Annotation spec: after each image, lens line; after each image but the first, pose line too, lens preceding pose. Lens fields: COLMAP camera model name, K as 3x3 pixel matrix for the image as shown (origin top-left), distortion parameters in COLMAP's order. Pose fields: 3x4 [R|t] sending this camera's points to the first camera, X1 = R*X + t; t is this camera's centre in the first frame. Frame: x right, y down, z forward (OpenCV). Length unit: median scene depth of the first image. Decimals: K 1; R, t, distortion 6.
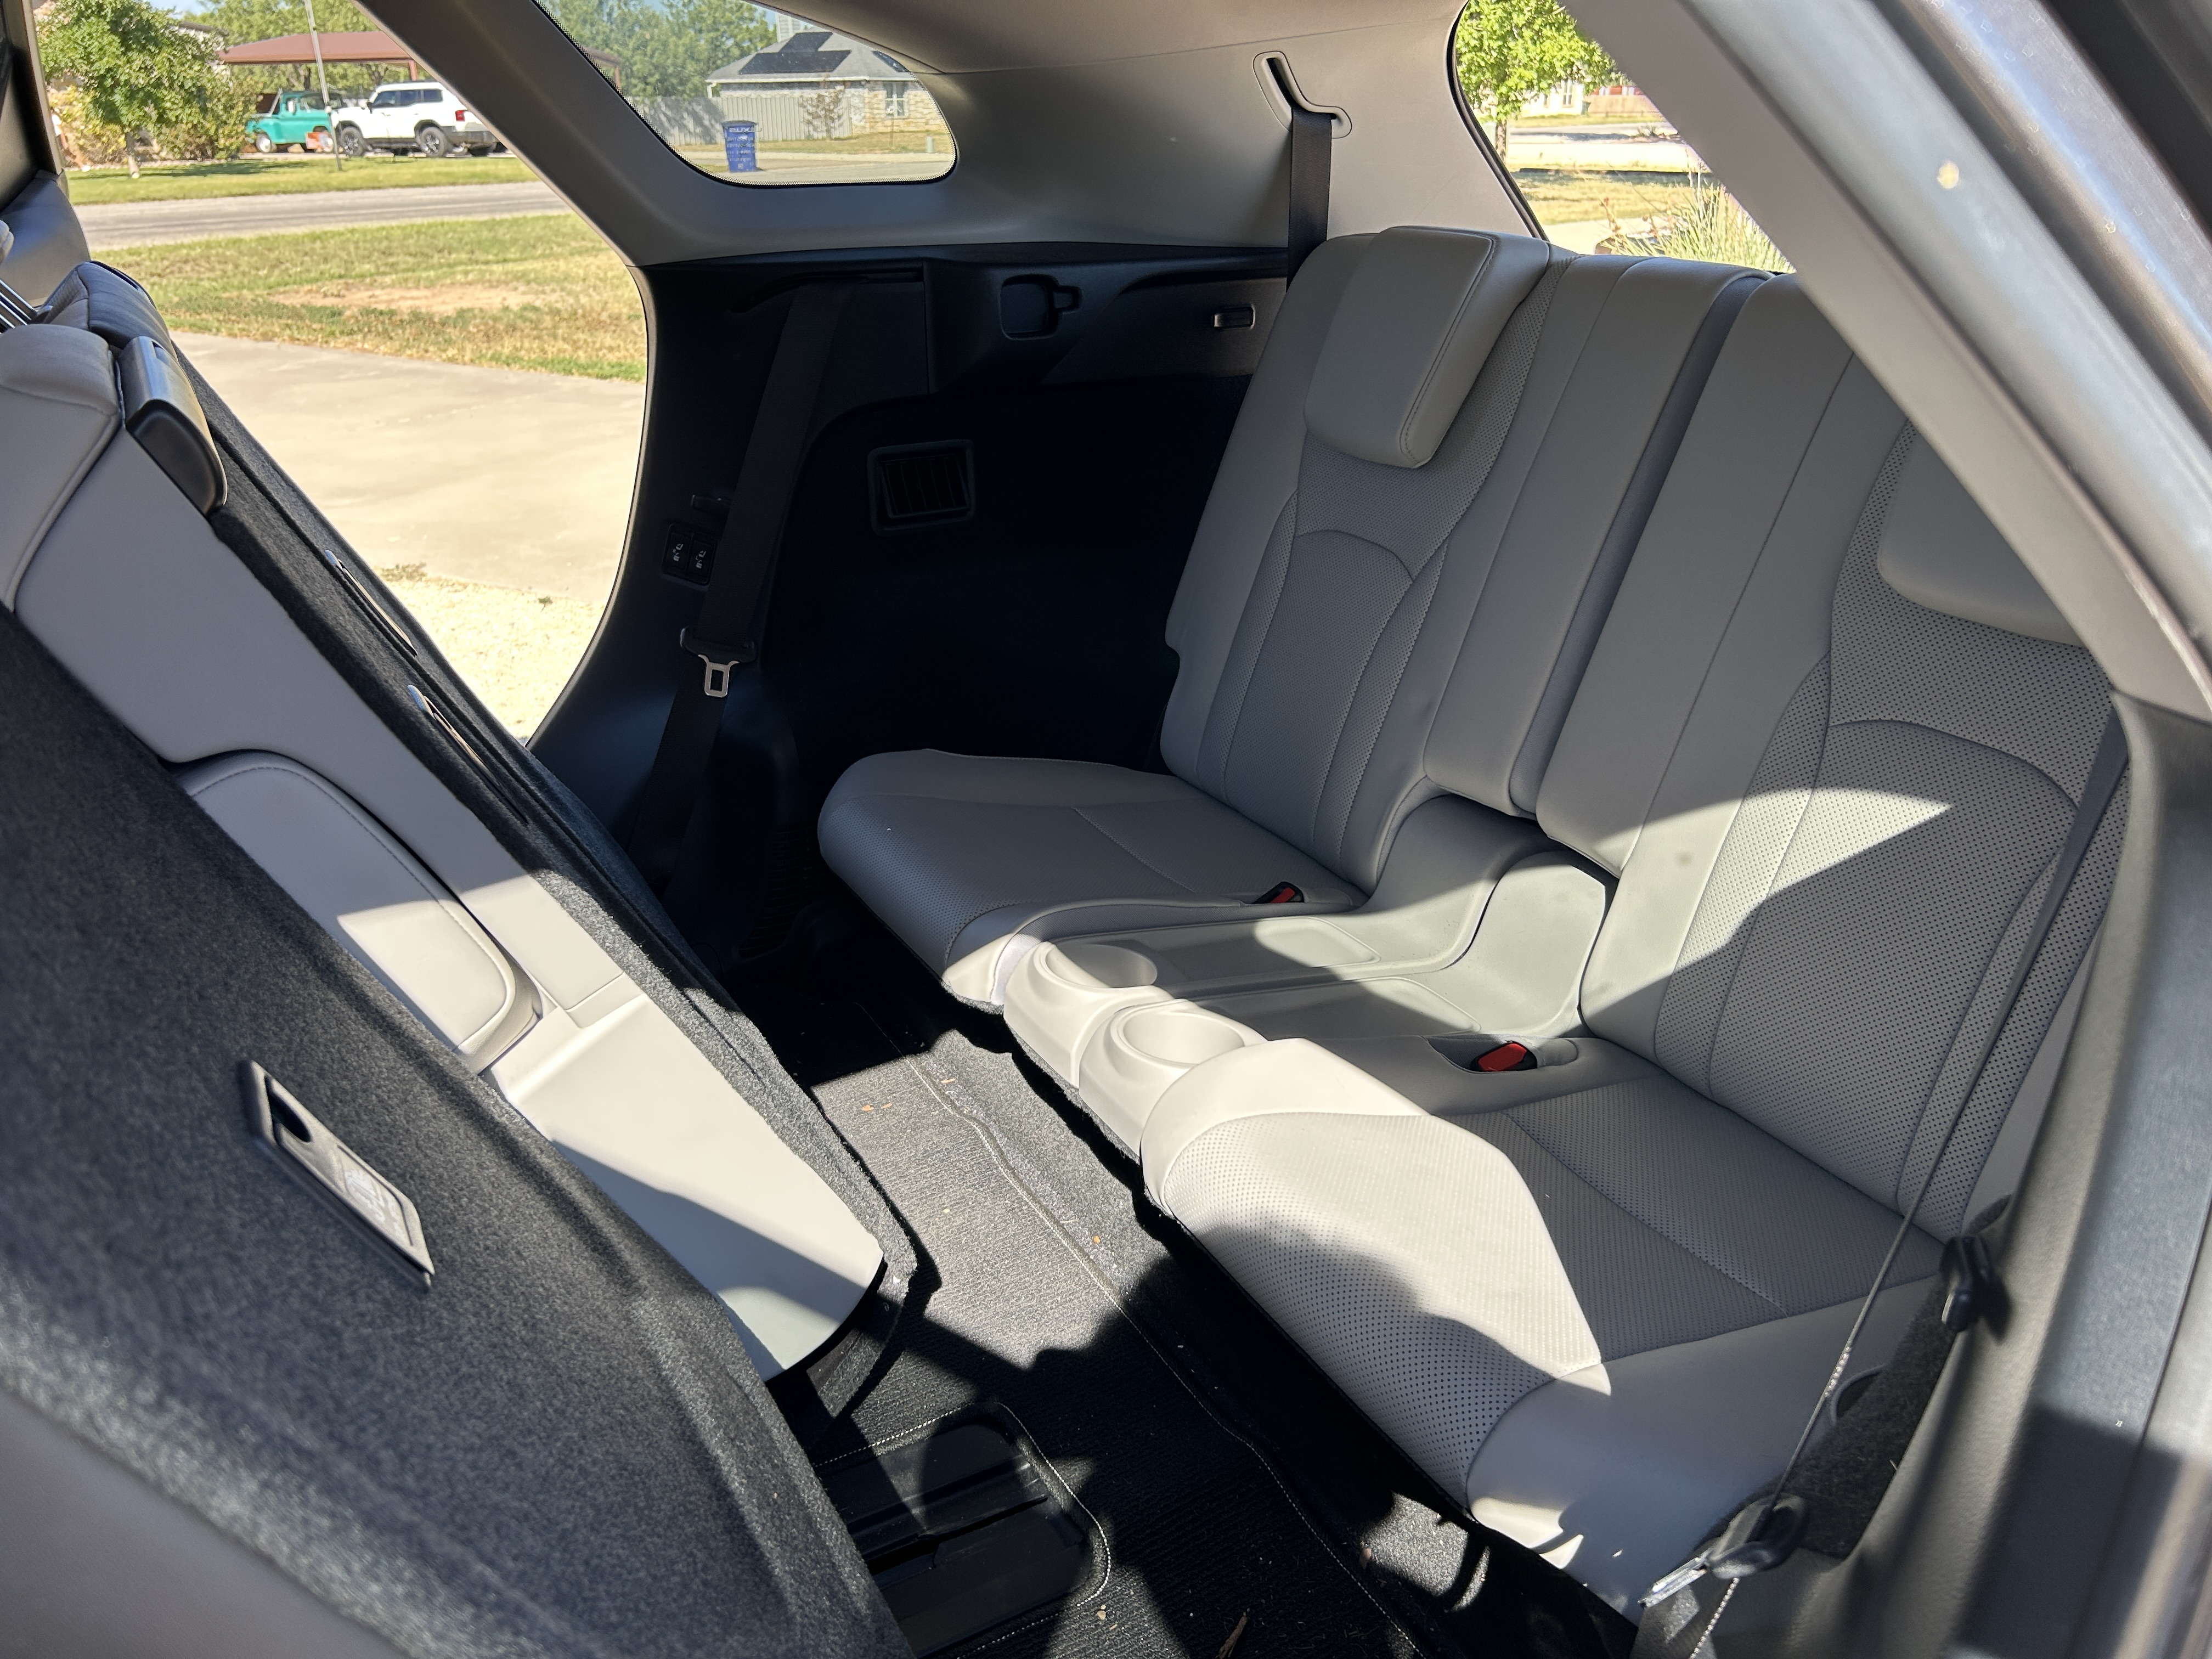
lens RADIAL K [[1678.9, 0, 1109.9], [0, 1678.9, 841.3], [0, 0, 1]] dist [0.046579, -0.056195]
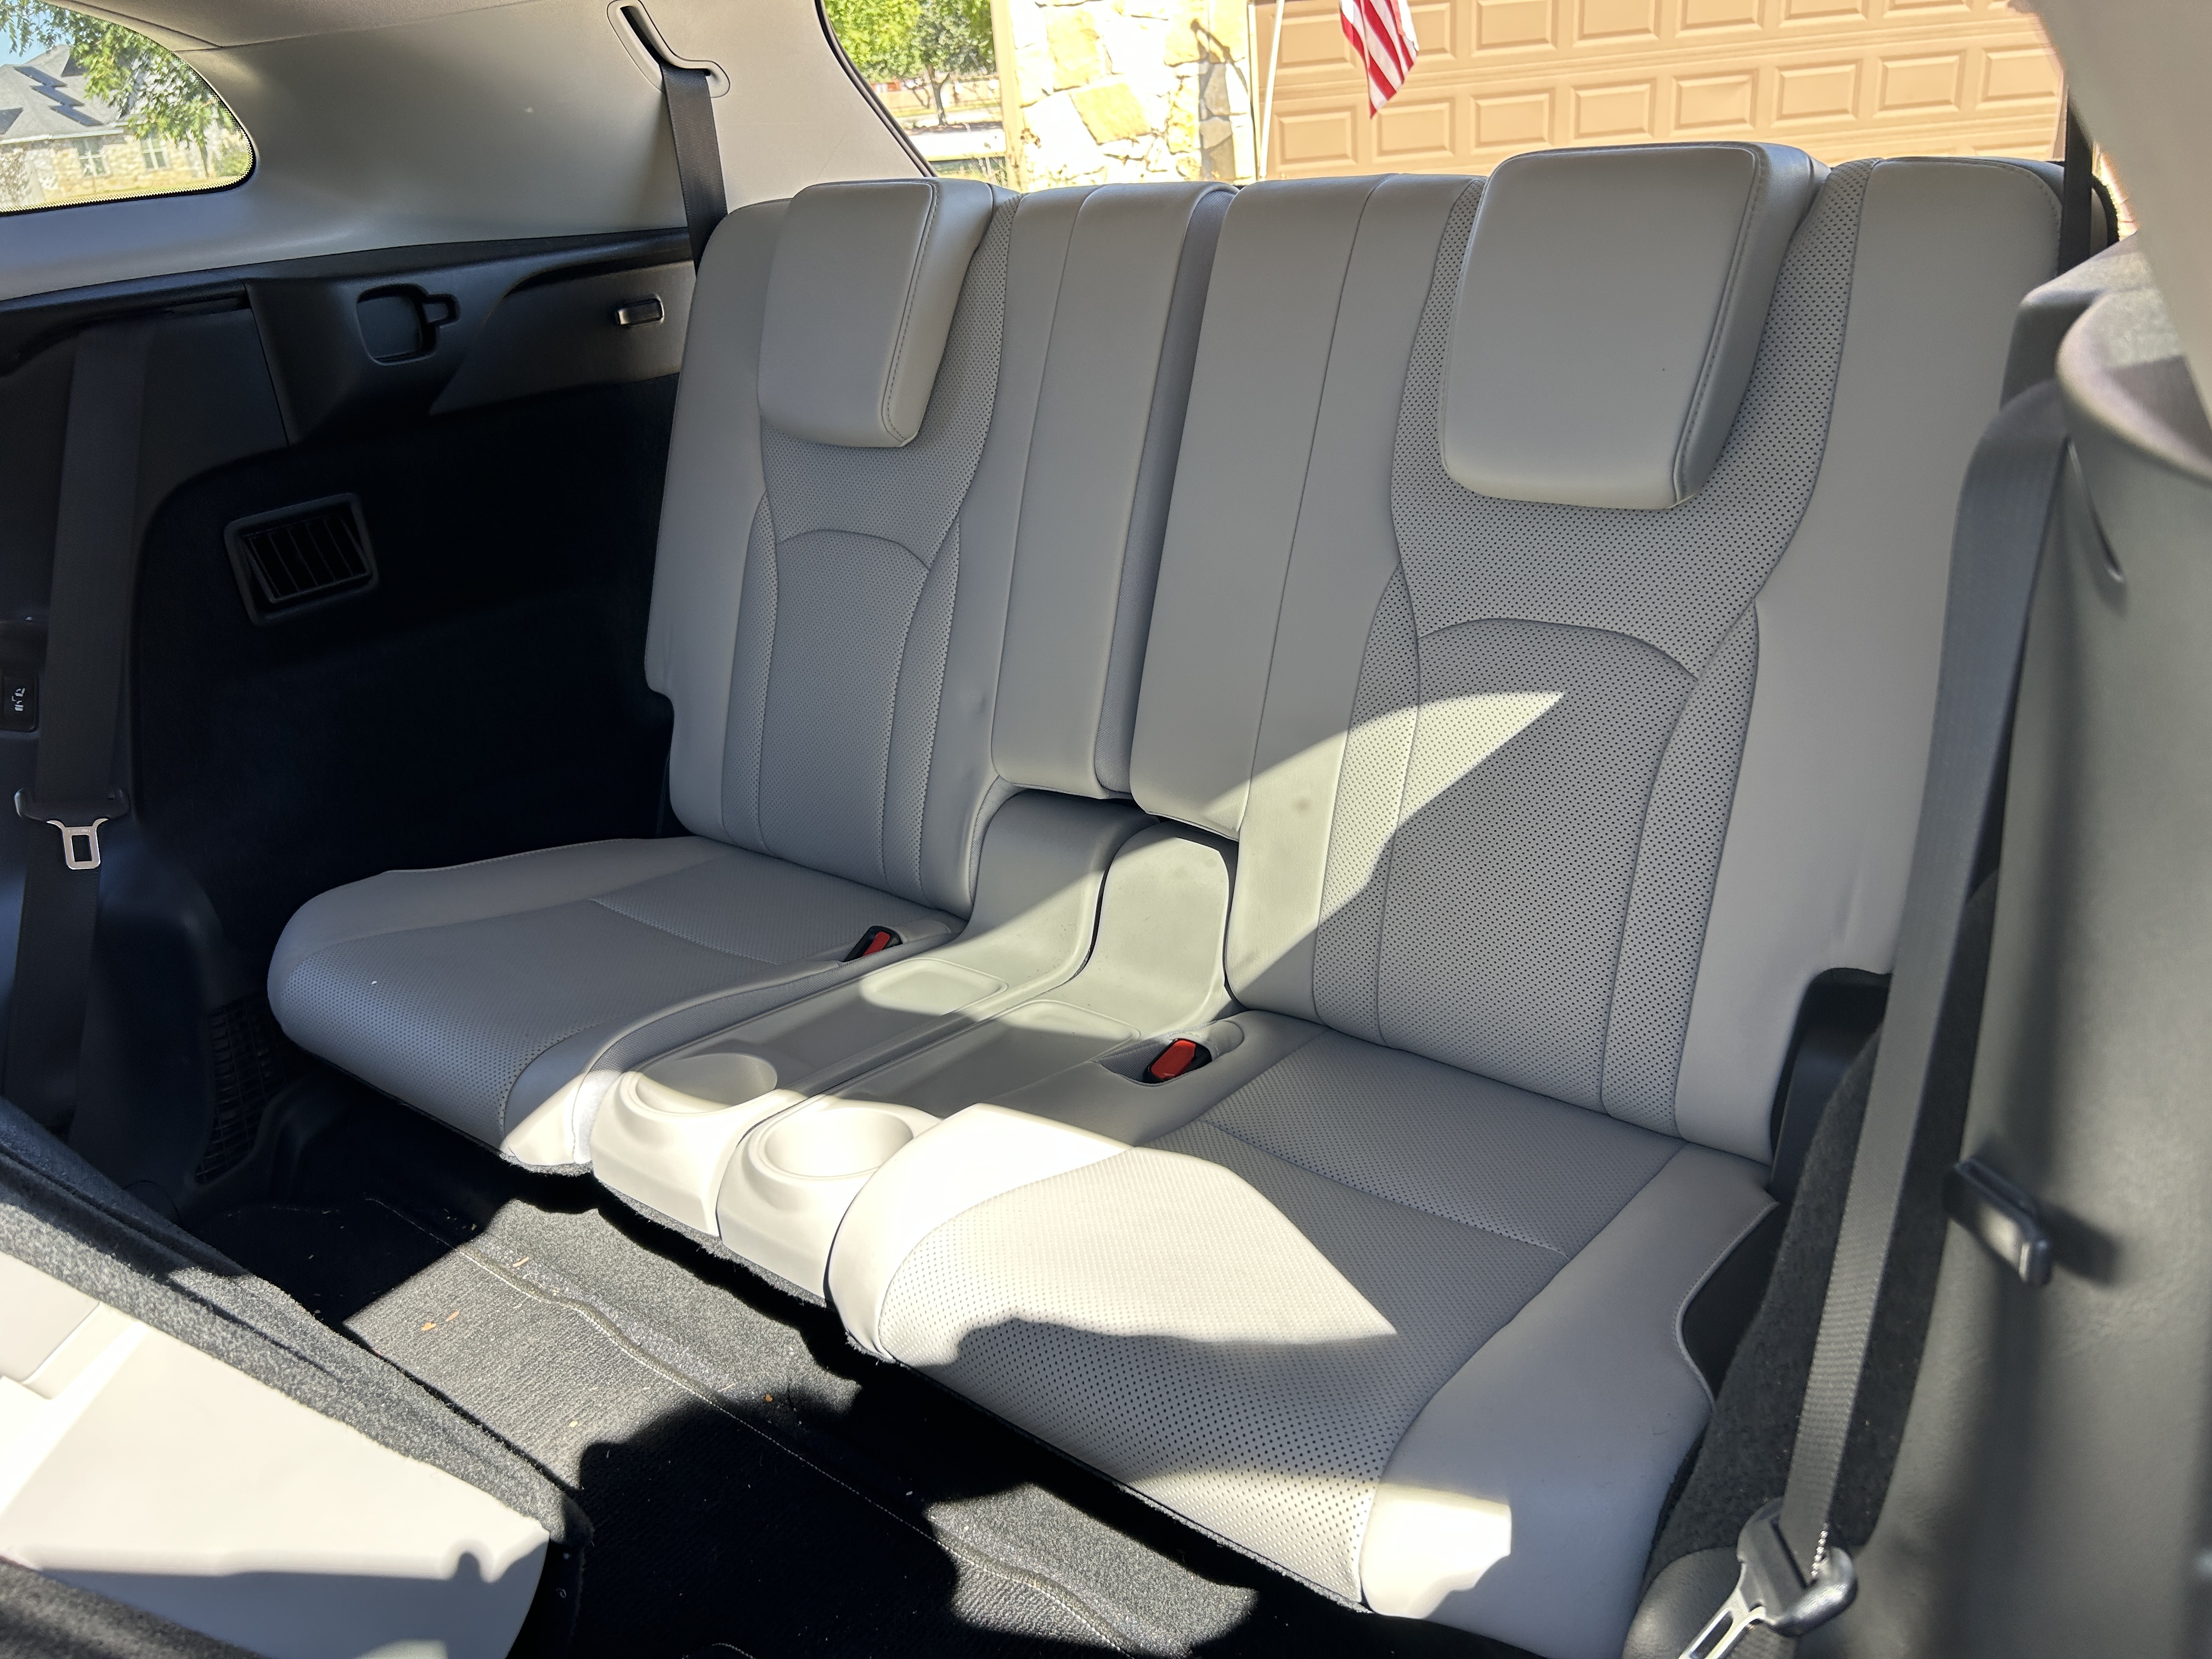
lens RADIAL K [[1678.9, 0, 1116.9], [0, 1678.9, 830.9], [0, 0, 1]] dist [0.046579, -0.056195]
pose [[0.918646, -0.221091, 0.327428, -0.056213], [0.223968, 0.974153, 0.029410, -0.022392], [-0.325467, 0.046316, 0.944418, 0.125484]]
